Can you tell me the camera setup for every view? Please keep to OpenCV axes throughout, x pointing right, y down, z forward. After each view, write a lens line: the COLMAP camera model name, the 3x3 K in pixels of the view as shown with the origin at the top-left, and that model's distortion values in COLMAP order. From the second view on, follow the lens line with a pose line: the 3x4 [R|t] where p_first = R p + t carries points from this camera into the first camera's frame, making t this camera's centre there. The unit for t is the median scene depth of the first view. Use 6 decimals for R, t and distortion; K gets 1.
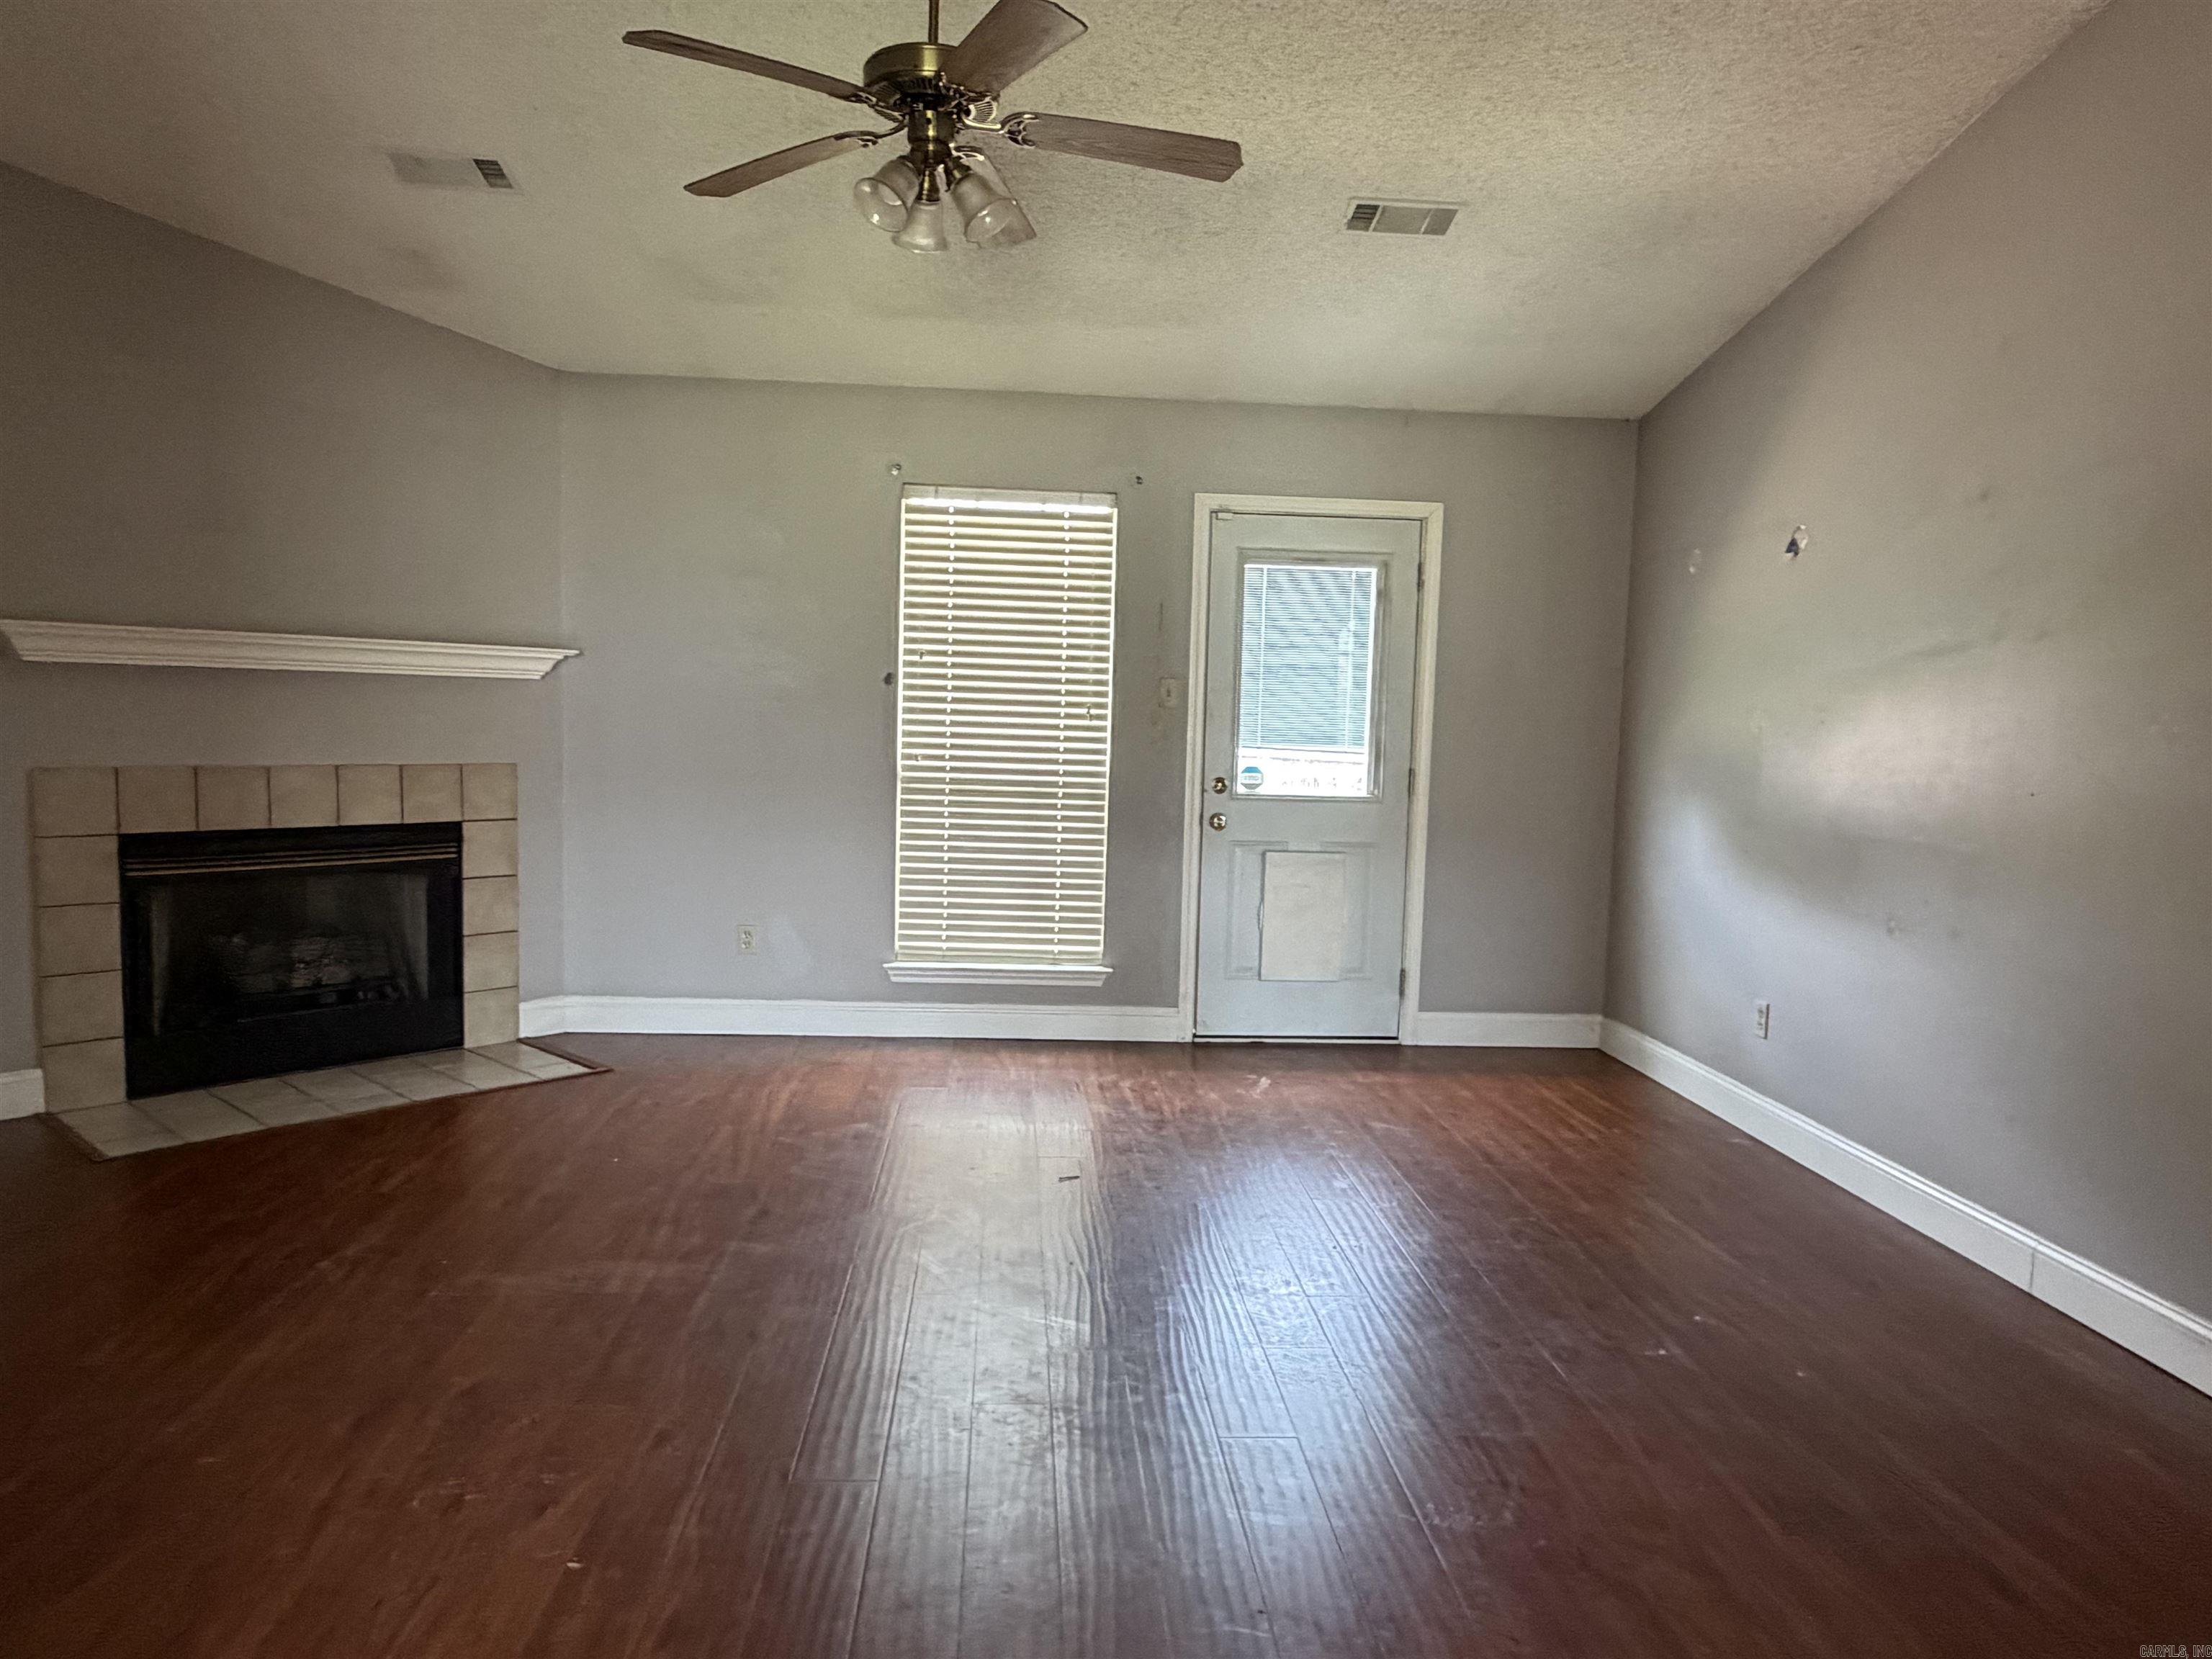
lens RADIAL K [[1398.5, 0, 1106.0], [0, 1398.5, 829.5], [0, 0, 1]] dist [0.001587, -0.000442]
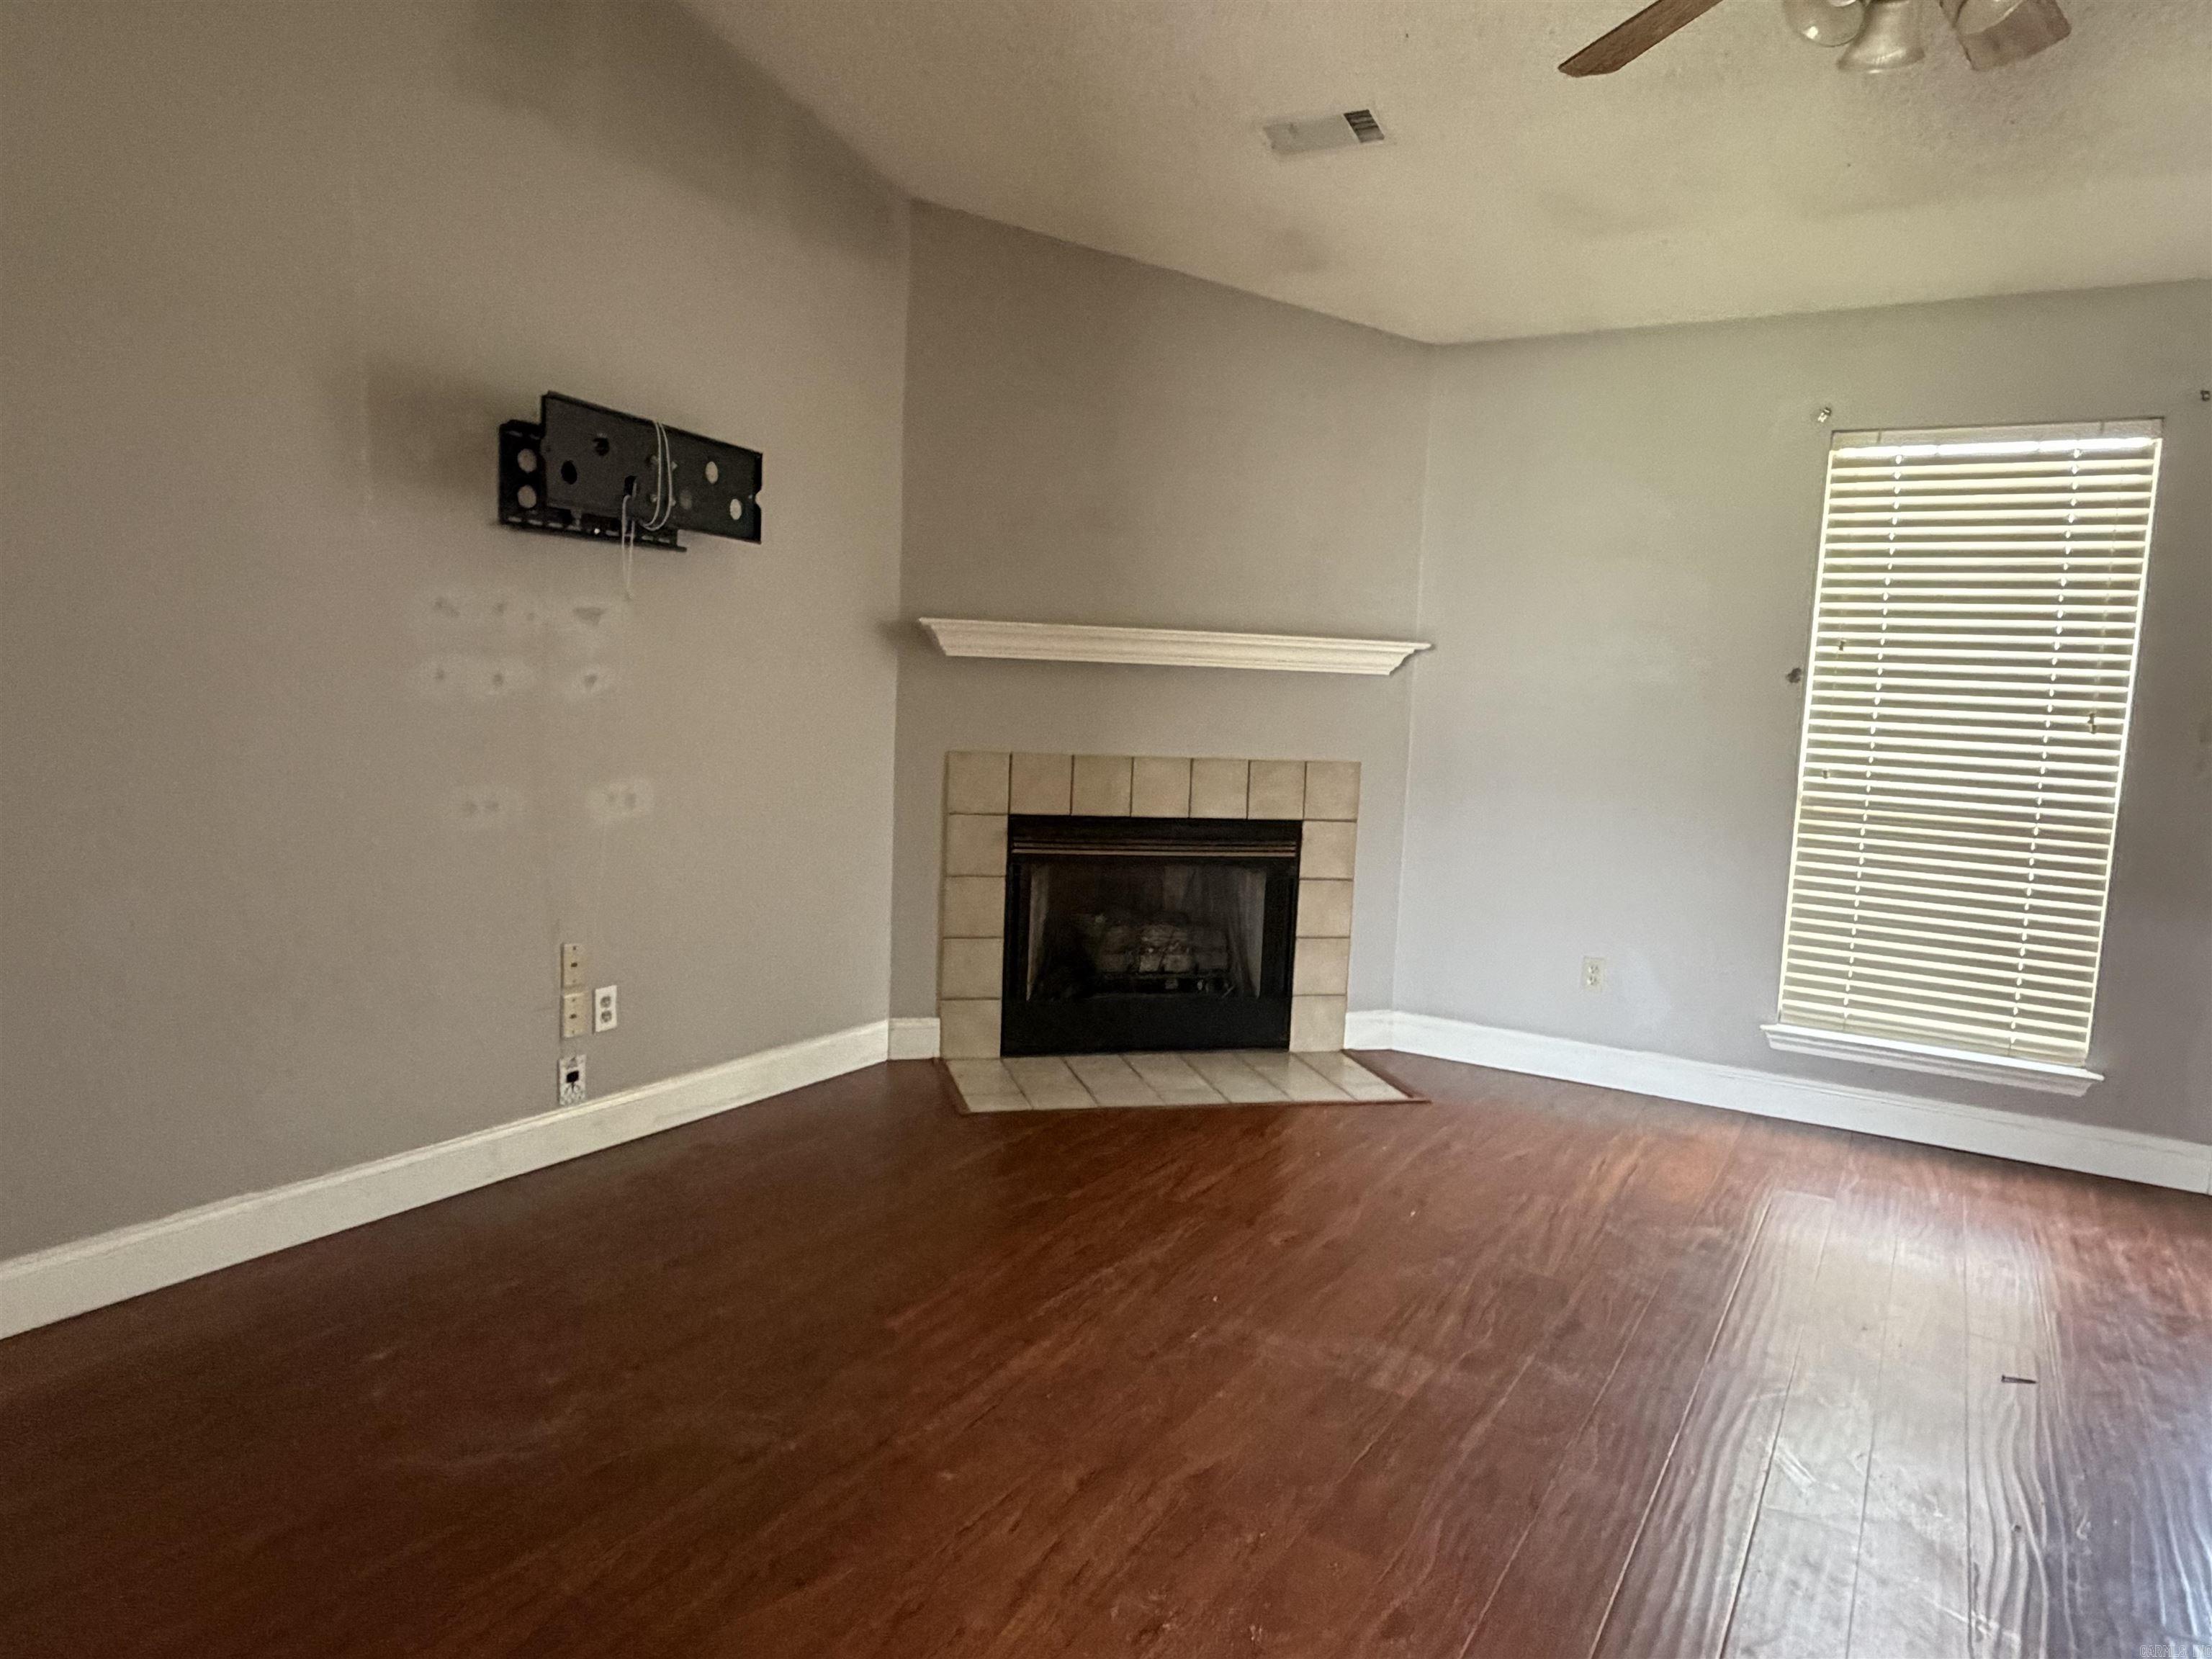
lens RADIAL K [[1396.5, 0, 1120.8], [0, 1396.5, 828.5], [0, 0, 1]] dist [-0.000292, 0.003575]
pose [[0.822036, 0.064448, -0.565777, -0.016607], [-0.066175, 0.997655, 0.017495, -0.009848], [0.565578, 0.023059, 0.824372, 0.149817]]
